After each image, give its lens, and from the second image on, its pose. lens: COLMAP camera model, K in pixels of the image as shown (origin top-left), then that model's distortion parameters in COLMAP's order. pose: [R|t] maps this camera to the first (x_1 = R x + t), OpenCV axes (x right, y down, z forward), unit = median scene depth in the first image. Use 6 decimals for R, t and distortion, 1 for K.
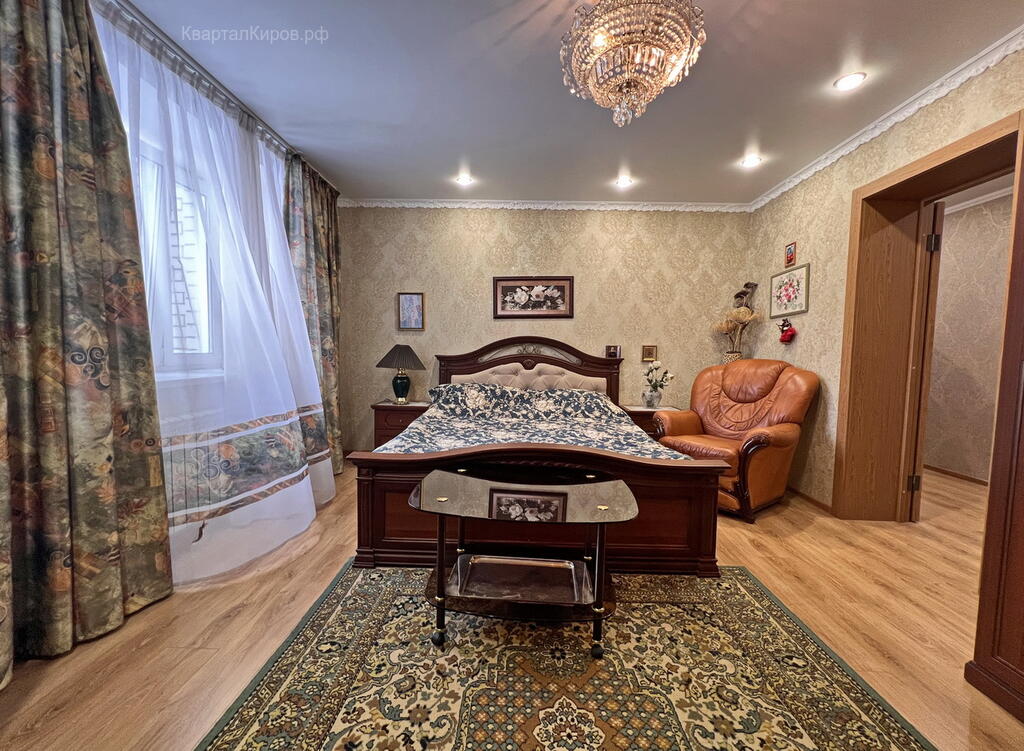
lens RADIAL K [[416.1, 0, 512.0], [0, 416.1, 375.5], [0, 0, 1]] dist [-0.000294, 0.000199]
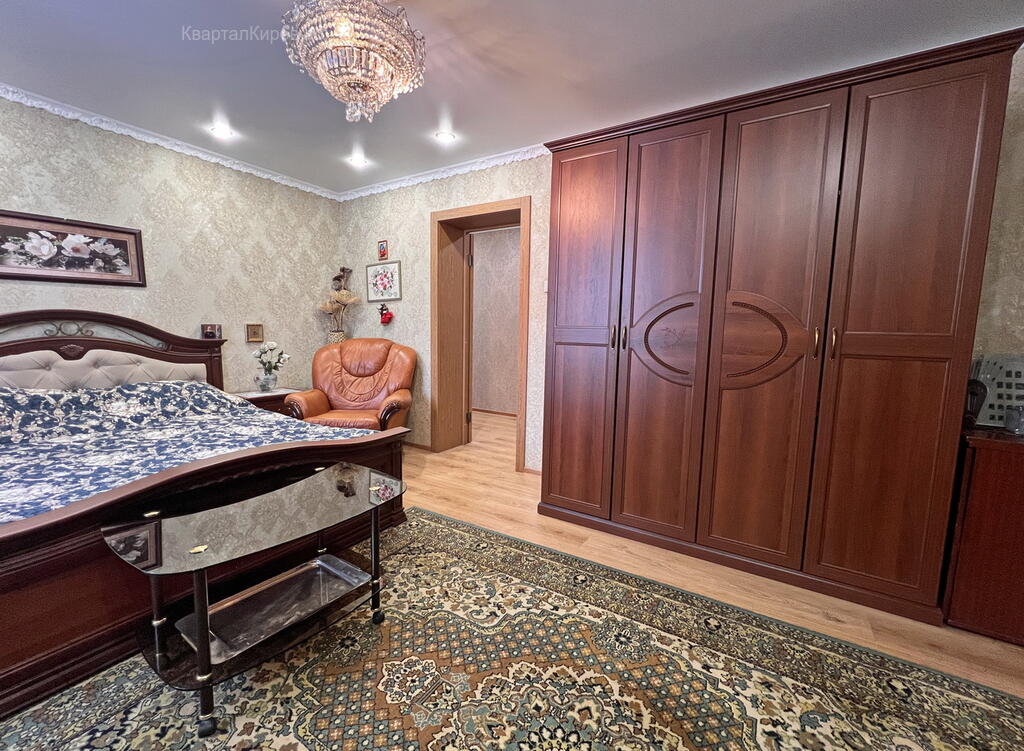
lens RADIAL K [[416.1, 0, 512.0], [0, 416.1, 375.5], [0, 0, 1]] dist [-0.000294, 0.000199]
pose [[0.518153, -0.099598, 0.849469, -0.204595], [0.042881, 0.994973, 0.090501, -0.024142], [-0.854212, -0.010467, 0.519819, 0.056579]]
